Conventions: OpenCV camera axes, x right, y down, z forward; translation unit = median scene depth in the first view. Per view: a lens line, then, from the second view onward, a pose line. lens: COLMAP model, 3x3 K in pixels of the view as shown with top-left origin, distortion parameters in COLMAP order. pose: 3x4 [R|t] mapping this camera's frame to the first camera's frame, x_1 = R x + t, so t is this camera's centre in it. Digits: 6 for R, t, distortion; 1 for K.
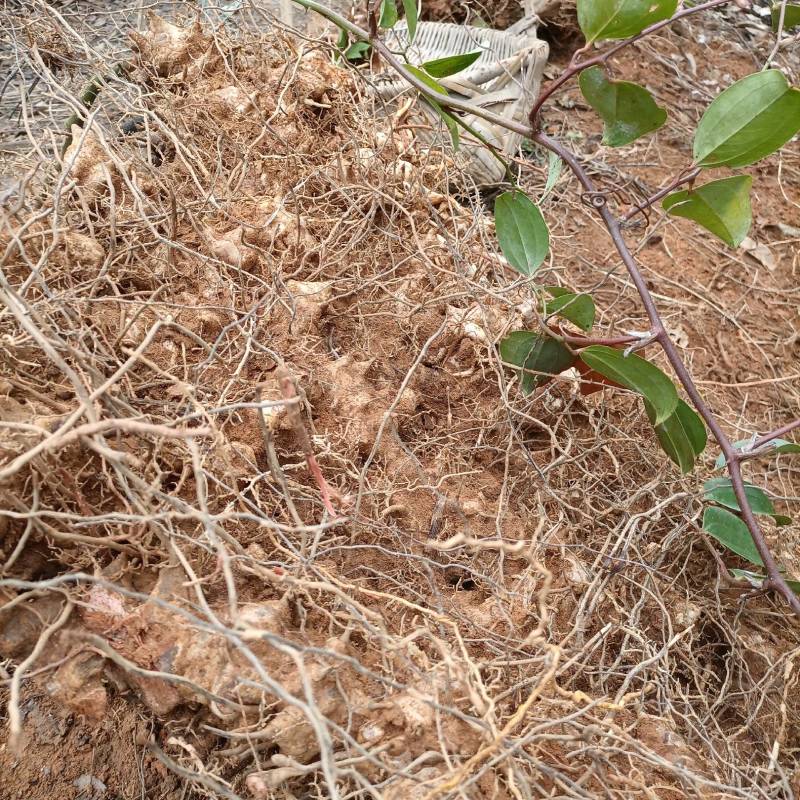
lens RADIAL K [[822.9, 0, 400.0], [0, 822.9, 400.0], [0, 0, 1]] dist [0.070322, -0.002130]
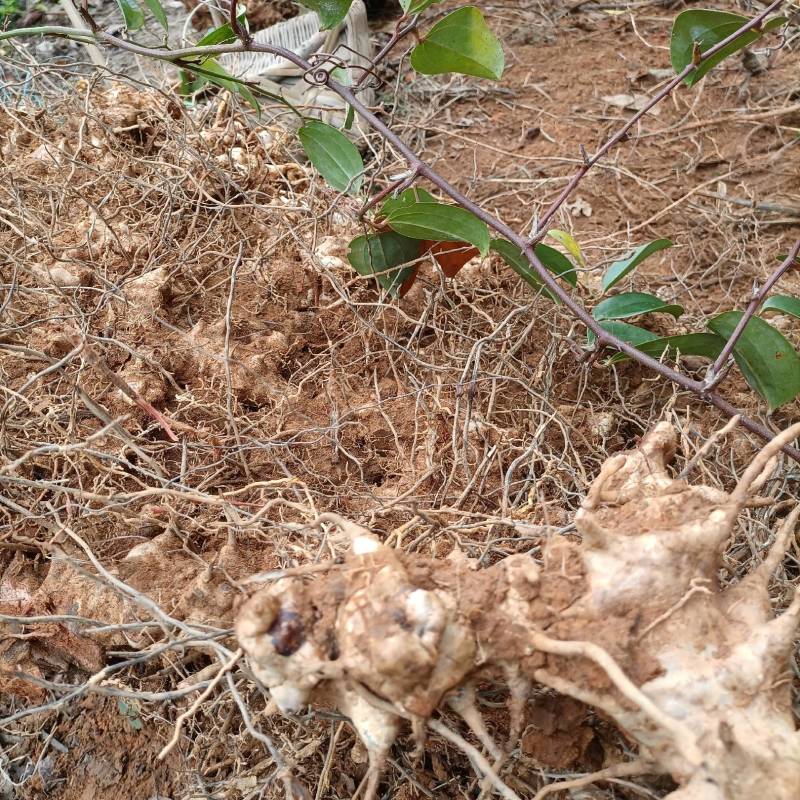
lens RADIAL K [[822.9, 0, 400.0], [0, 822.9, 400.0], [0, 0, 1]] dist [0.070322, -0.002130]
pose [[0.918672, -0.393037, -0.039530, 0.141903], [0.392411, 0.919506, -0.022851, 0.132564], [0.045330, 0.005481, 0.998957, -0.031504]]
